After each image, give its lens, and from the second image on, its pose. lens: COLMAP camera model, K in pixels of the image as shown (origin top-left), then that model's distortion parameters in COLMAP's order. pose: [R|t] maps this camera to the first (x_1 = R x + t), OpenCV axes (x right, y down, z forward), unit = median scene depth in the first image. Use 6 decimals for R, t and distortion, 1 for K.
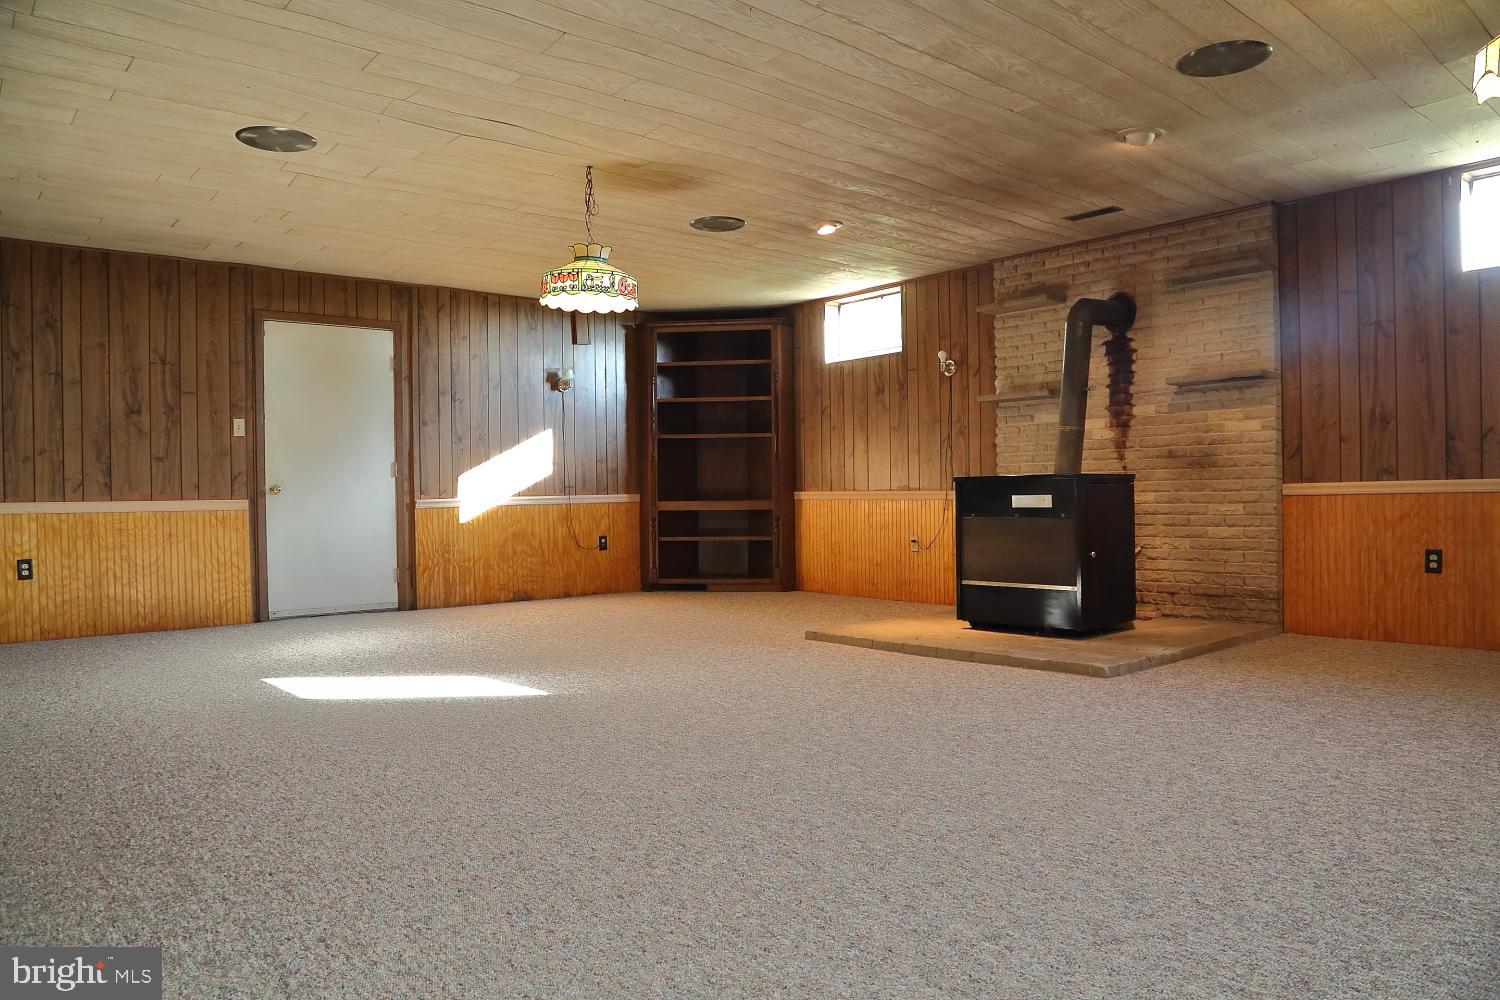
lens RADIAL K [[1018.8, 0, 755.3], [0, 1018.8, 508.4], [0, 0, 1]] dist [-0.130937, 0.073659]
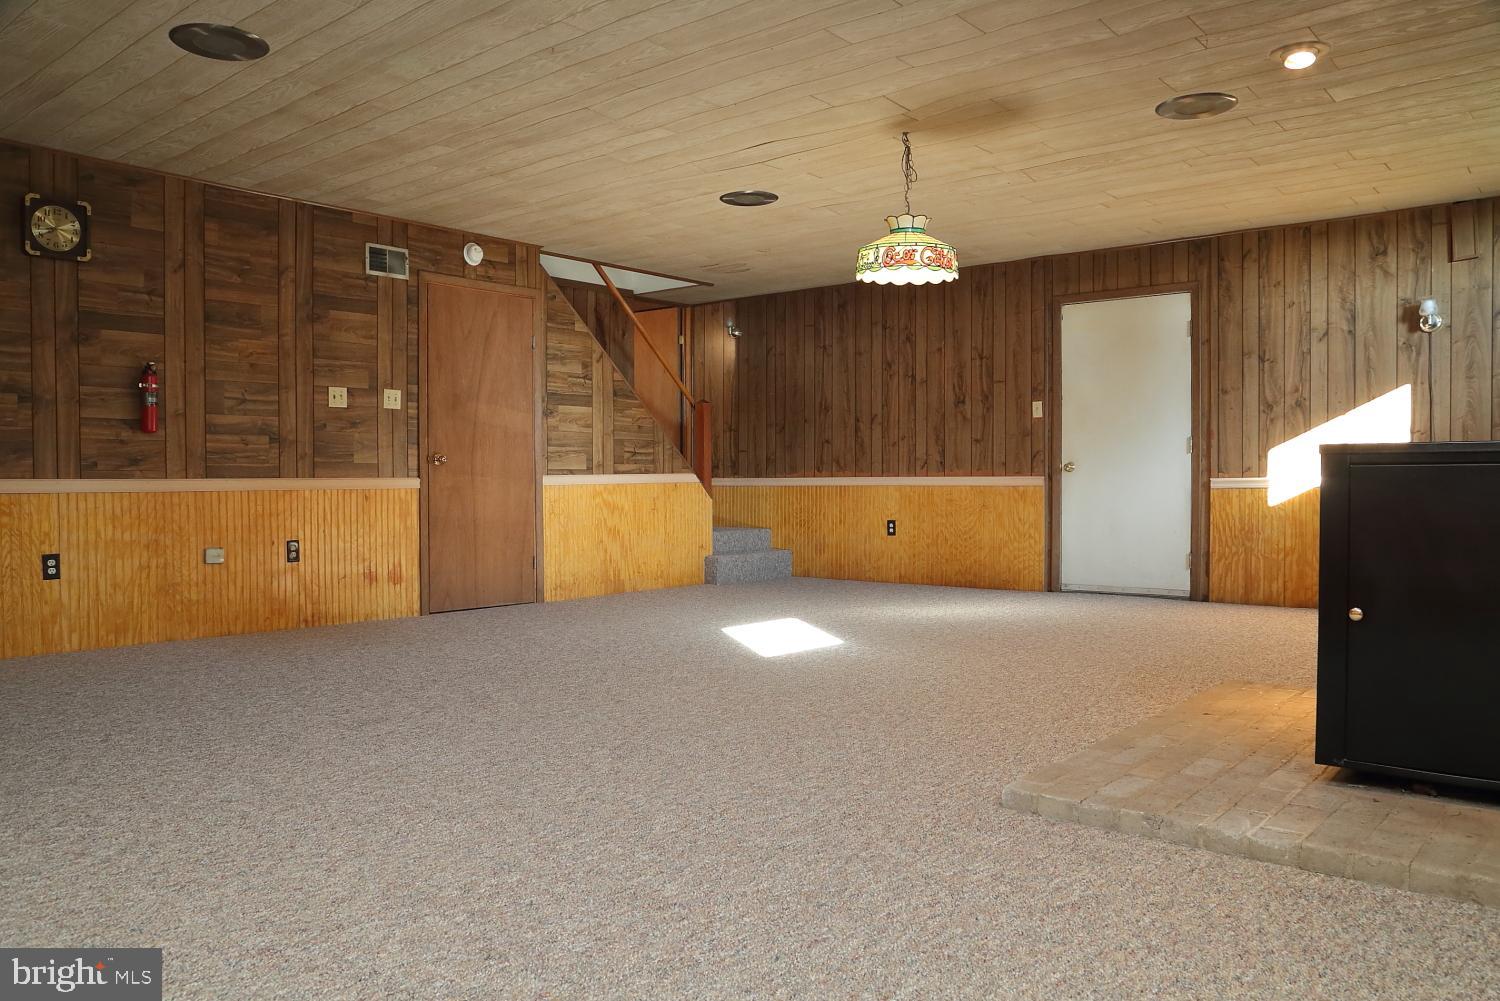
lens RADIAL K [[1108.0, 0, 750.0], [0, 1108.0, 500.5], [0, 0, 1]] dist [-0.070415, 0.003912]
pose [[0.168004, 0.030225, -0.985323, 0.614318], [-0.012231, 0.999517, 0.028575, -0.013032], [0.985710, 0.007251, 0.168293, 0.488202]]
